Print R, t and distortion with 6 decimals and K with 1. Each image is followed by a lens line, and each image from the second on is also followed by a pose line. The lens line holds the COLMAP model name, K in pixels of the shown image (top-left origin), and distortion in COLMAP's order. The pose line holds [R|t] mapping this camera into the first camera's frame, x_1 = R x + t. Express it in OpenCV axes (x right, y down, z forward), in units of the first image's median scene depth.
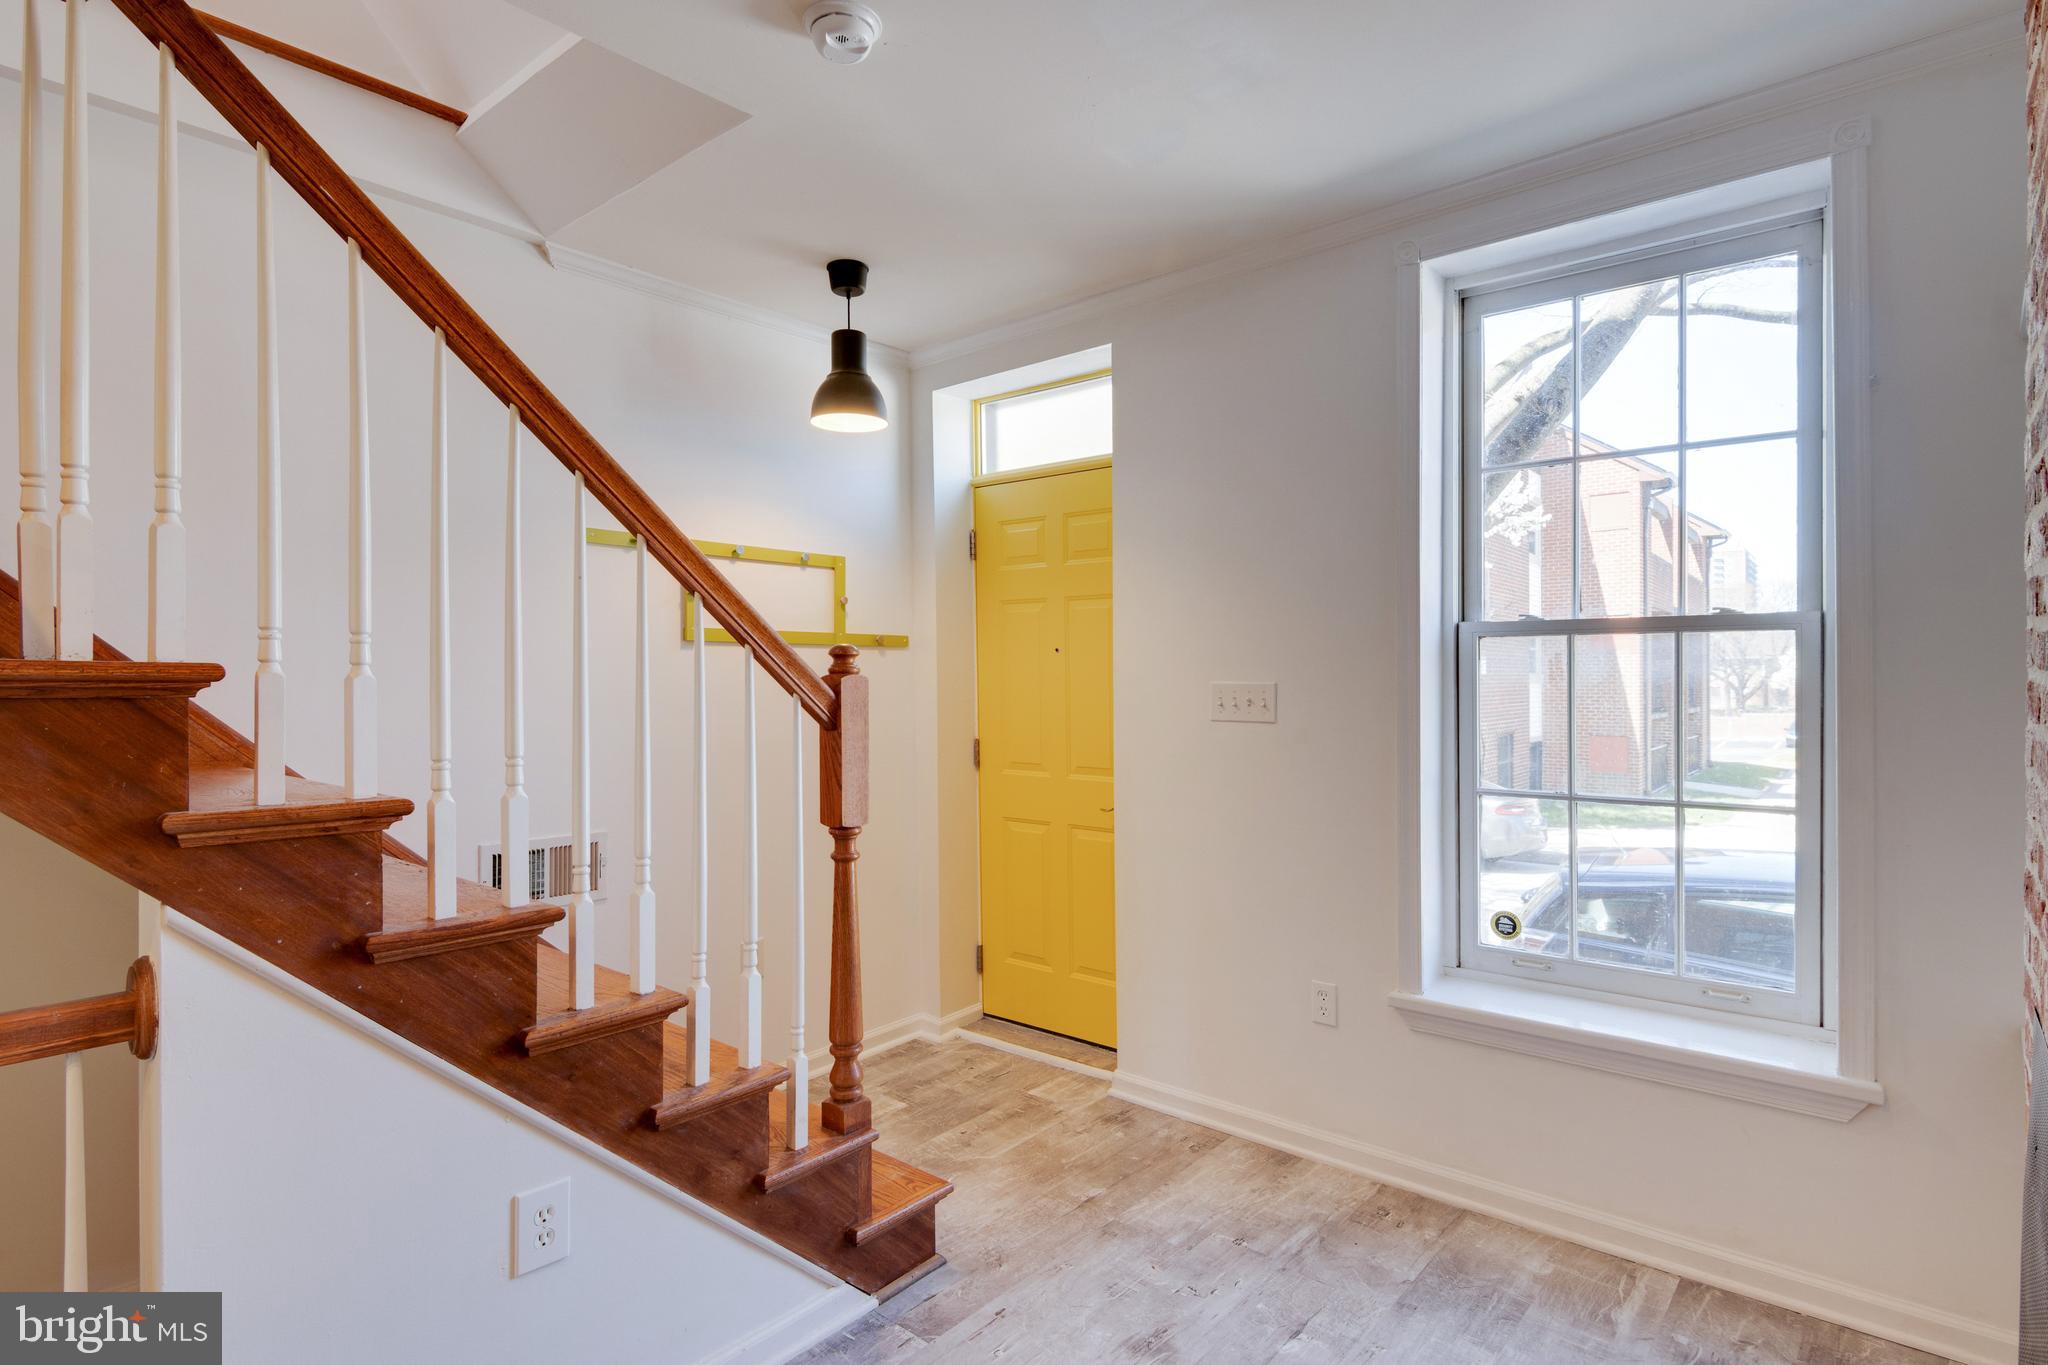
lens RADIAL K [[1020.3, 0, 1044.2], [0, 1020.3, 675.8], [0, 0, 1]] dist [-0.001829, -0.004928]
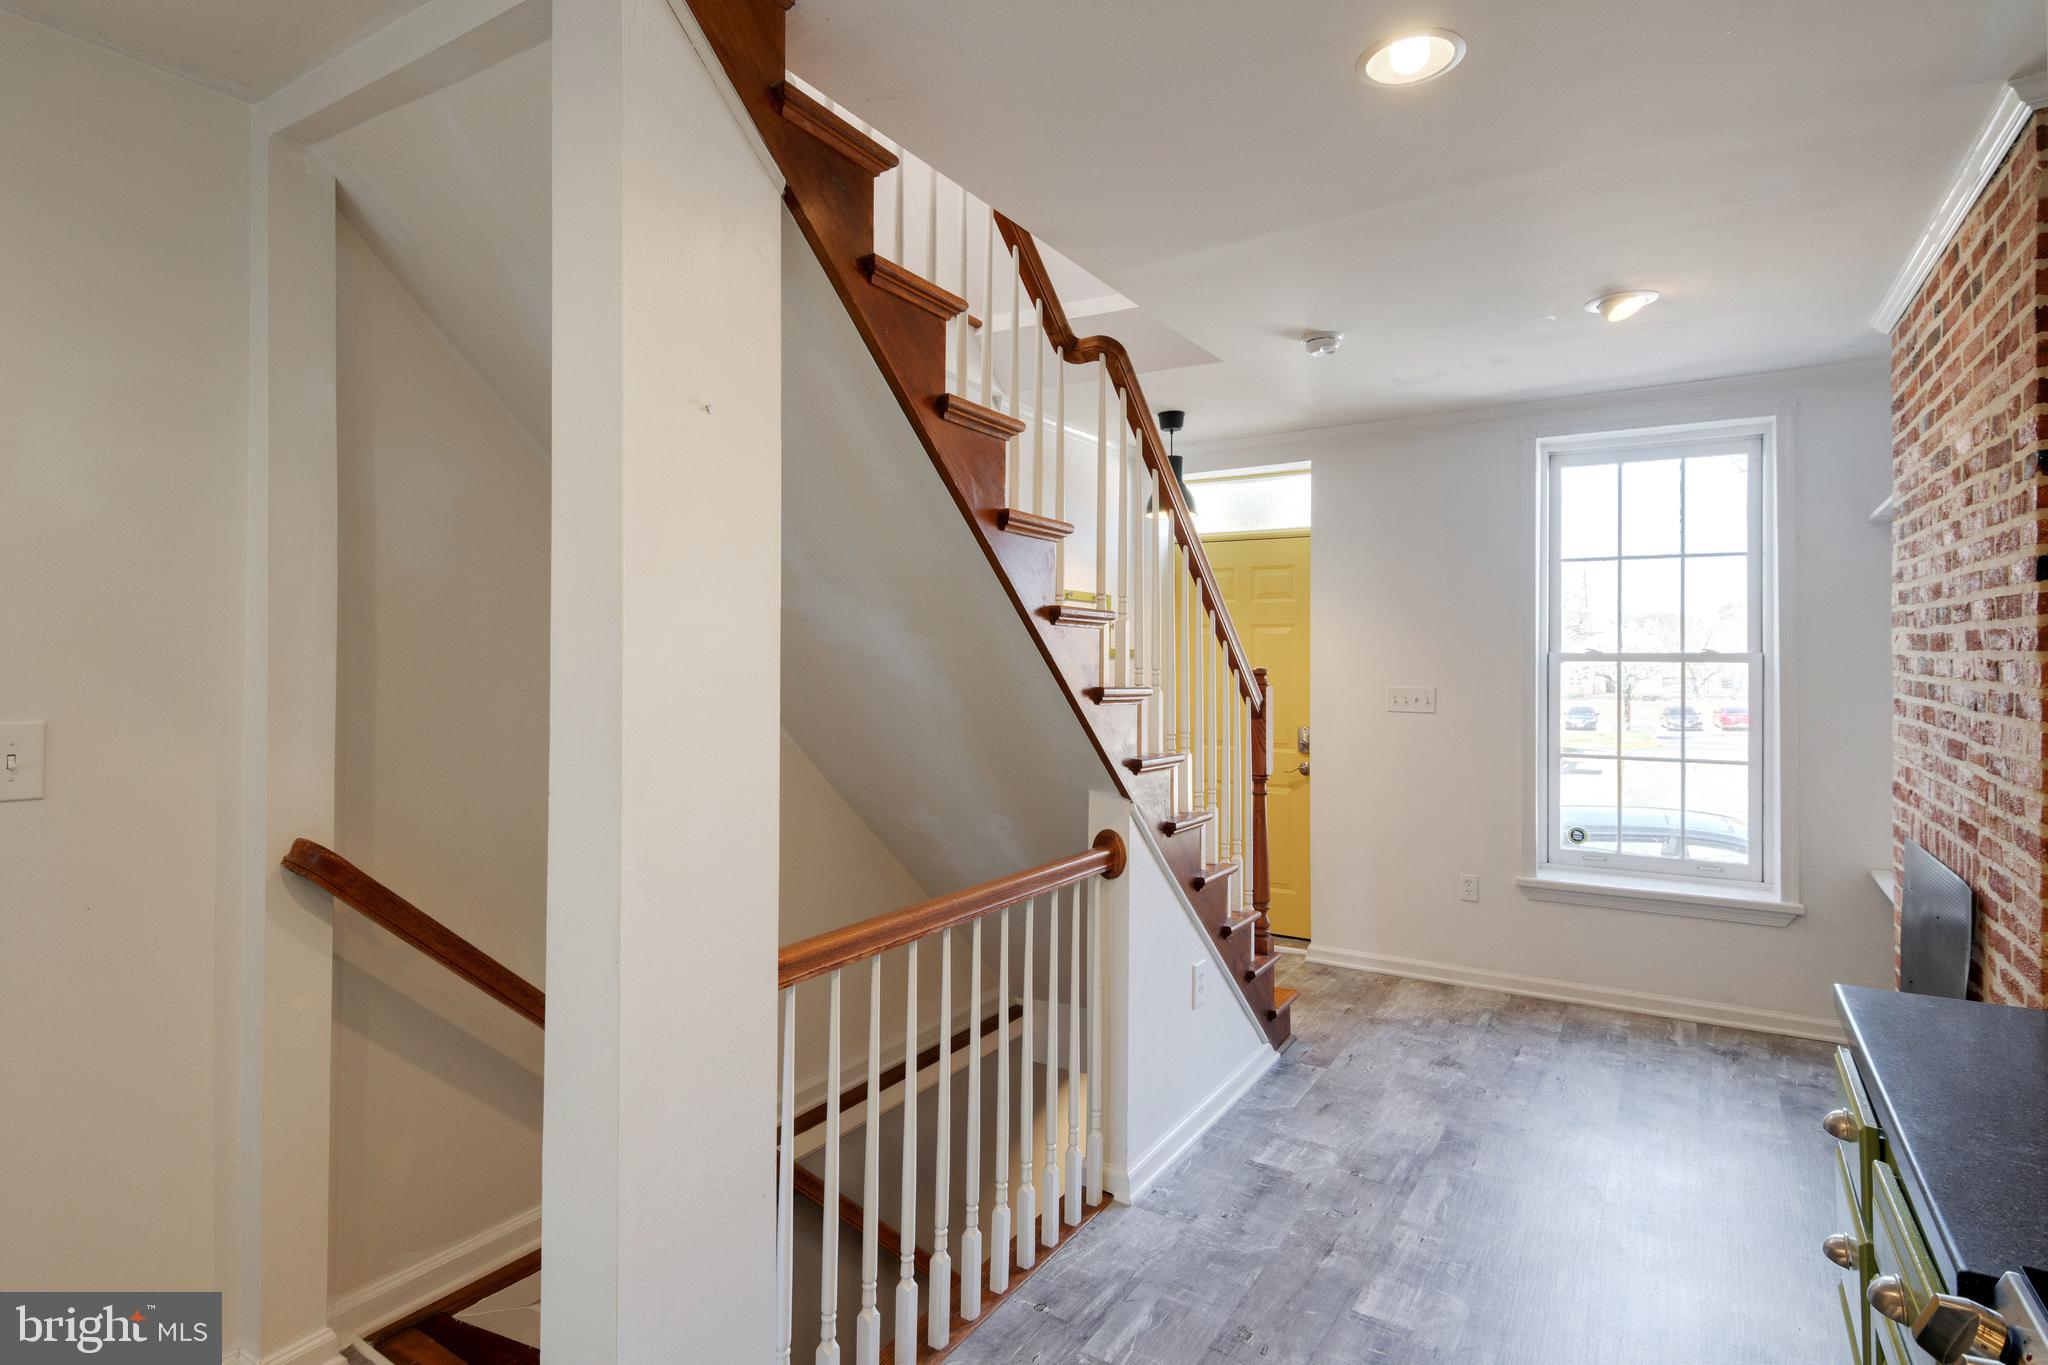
lens RADIAL K [[1058.0, 0, 981.5], [0, 1058.0, 640.0], [0, 0, 1]] dist [0.001425, -0.013084]
pose [[0.989214, 0.012407, 0.145954, -0.837001], [-0.010032, 0.999805, -0.016997, -0.038647], [-0.146136, 0.015350, 0.989145, -0.620740]]
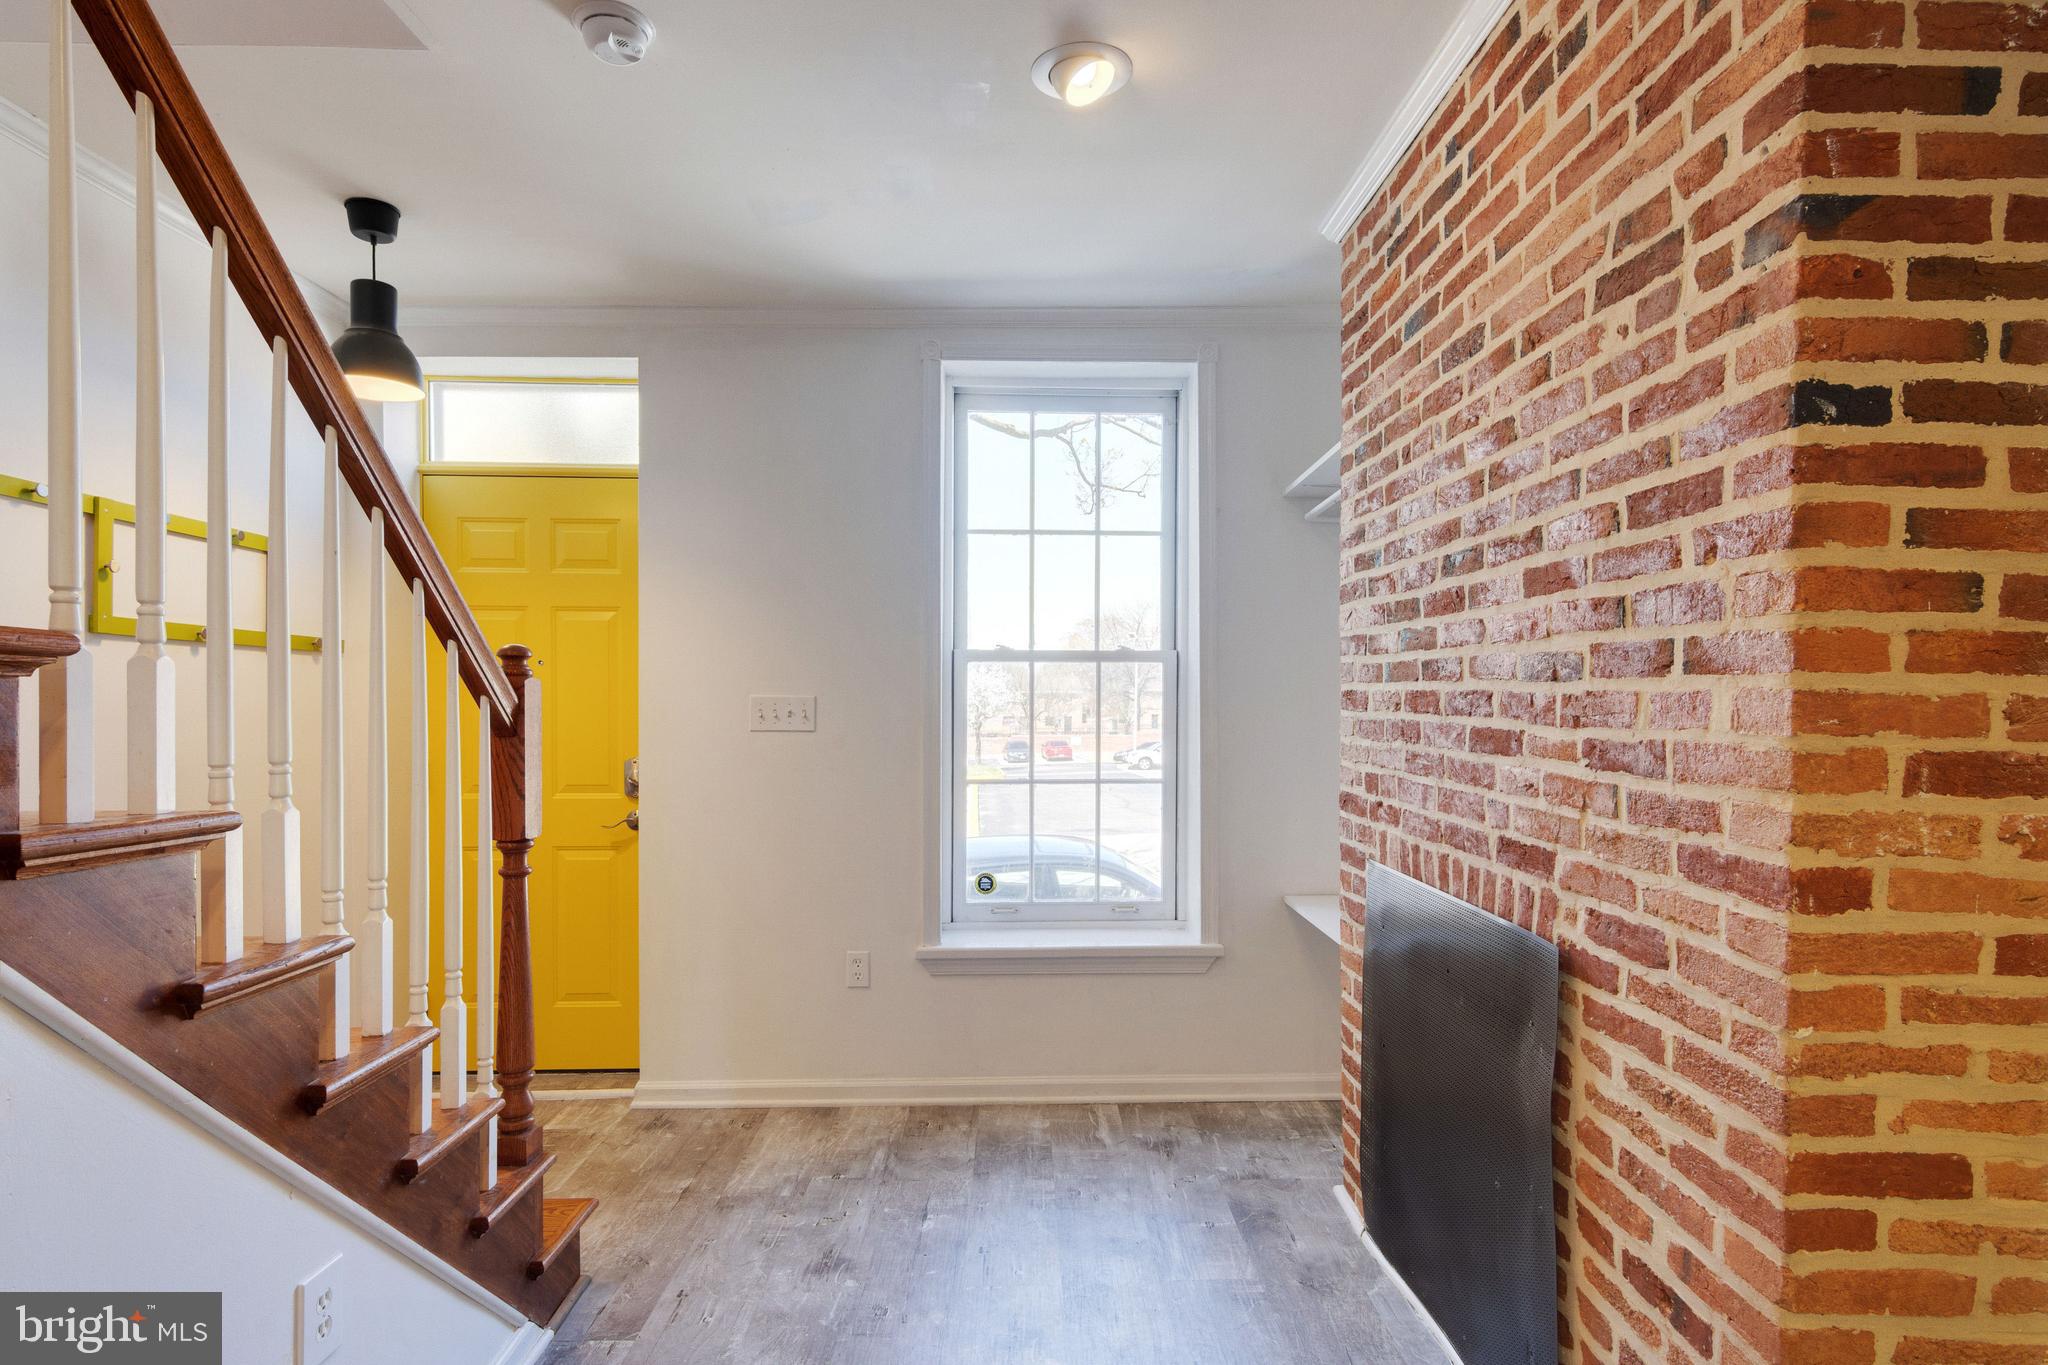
lens RADIAL K [[1058.0, 0, 1015.9], [0, 1058.0, 702.5], [0, 0, 1]] dist [0.001425, -0.013084]
pose [[0.741530, 0.006832, 0.670885, -0.463533], [-0.003437, 0.999974, -0.006385, 0.024367], [-0.670911, 0.002429, 0.741534, -0.026976]]
